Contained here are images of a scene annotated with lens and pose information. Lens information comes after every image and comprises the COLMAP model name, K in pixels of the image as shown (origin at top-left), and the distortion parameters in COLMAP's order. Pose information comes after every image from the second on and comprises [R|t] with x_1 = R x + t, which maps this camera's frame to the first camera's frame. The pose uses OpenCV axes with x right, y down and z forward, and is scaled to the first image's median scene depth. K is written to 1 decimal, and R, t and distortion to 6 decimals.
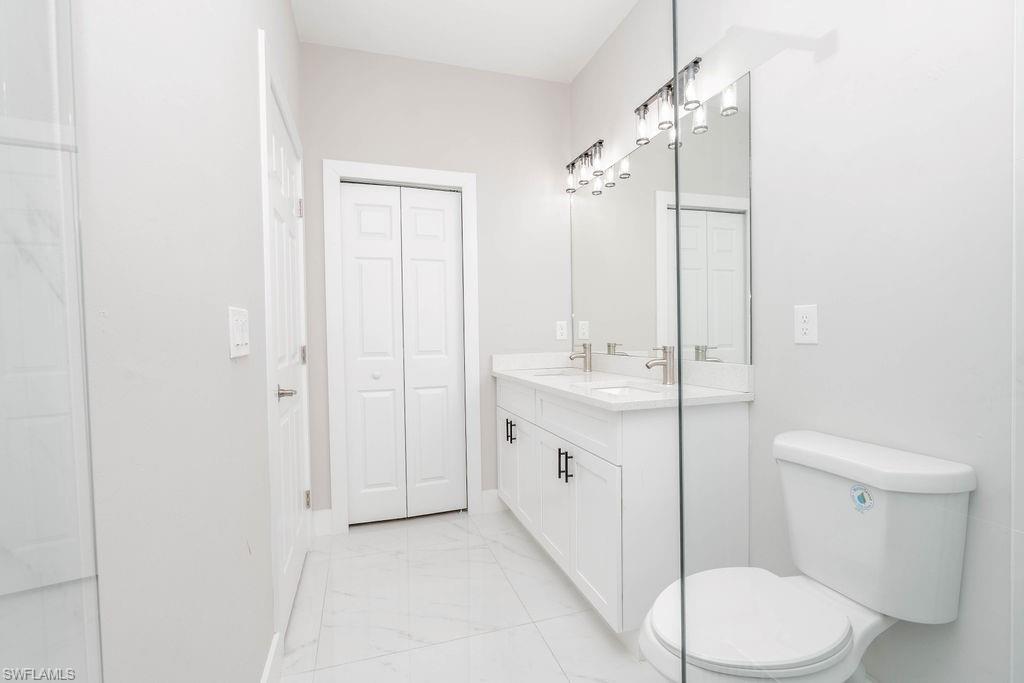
lens RADIAL K [[468.5, 0, 513.5], [0, 468.5, 341.2], [0, 0, 1]] dist [0.002208, 0.000170]
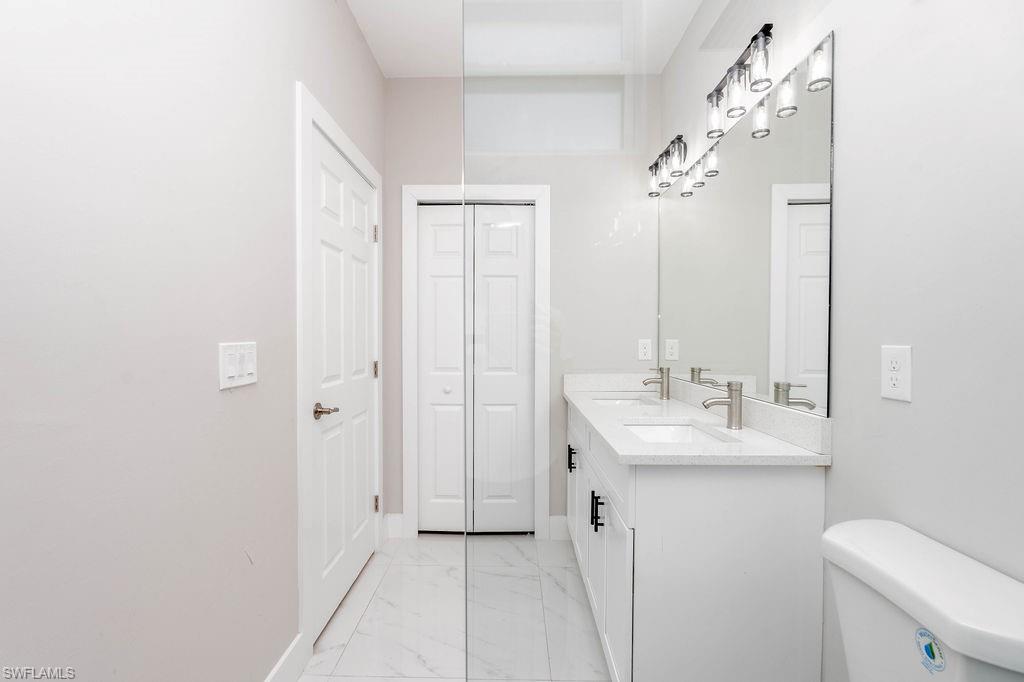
lens RADIAL K [[466.4, 0, 507.4], [0, 466.4, 341.1], [0, 0, 1]] dist [-0.000180, 0.000519]
pose [[0.944328, 0.022687, -0.328222, 0.169632], [-0.023015, 0.999731, 0.002886, -0.041265], [0.328199, 0.004829, 0.944596, 0.077028]]
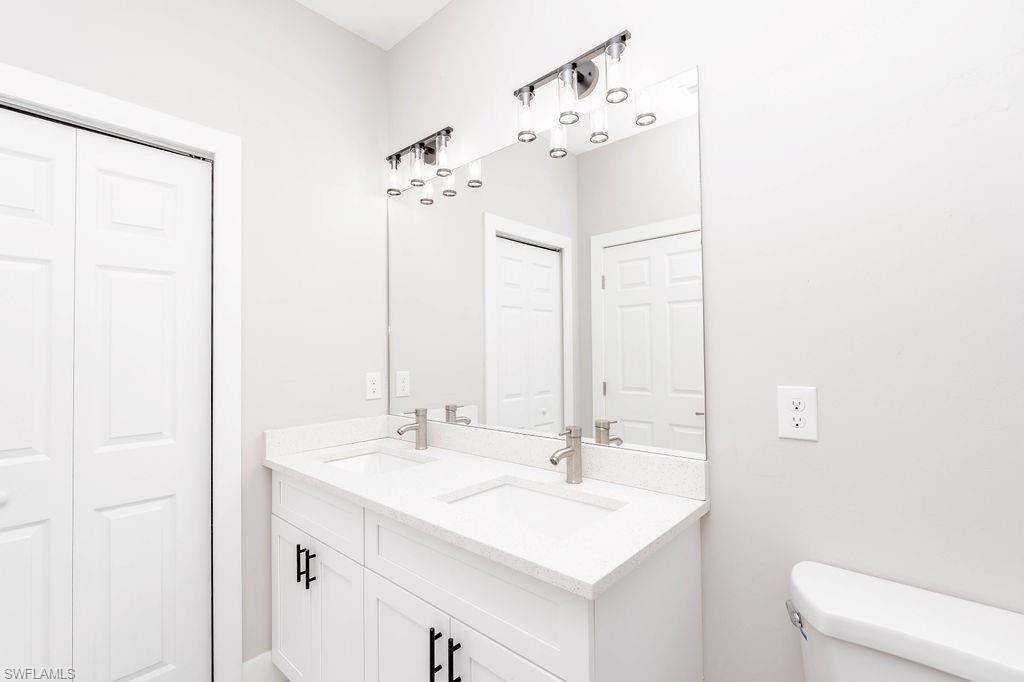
lens RADIAL K [[459.7, 0, 510.4], [0, 459.7, 342.4], [0, 0, 1]] dist [-0.002566, -0.000258]
pose [[0.869681, 0.016530, 0.493337, -0.070756], [0.004405, 0.999139, -0.041244, -0.067429], [-0.493594, 0.038042, 0.868860, 0.338056]]
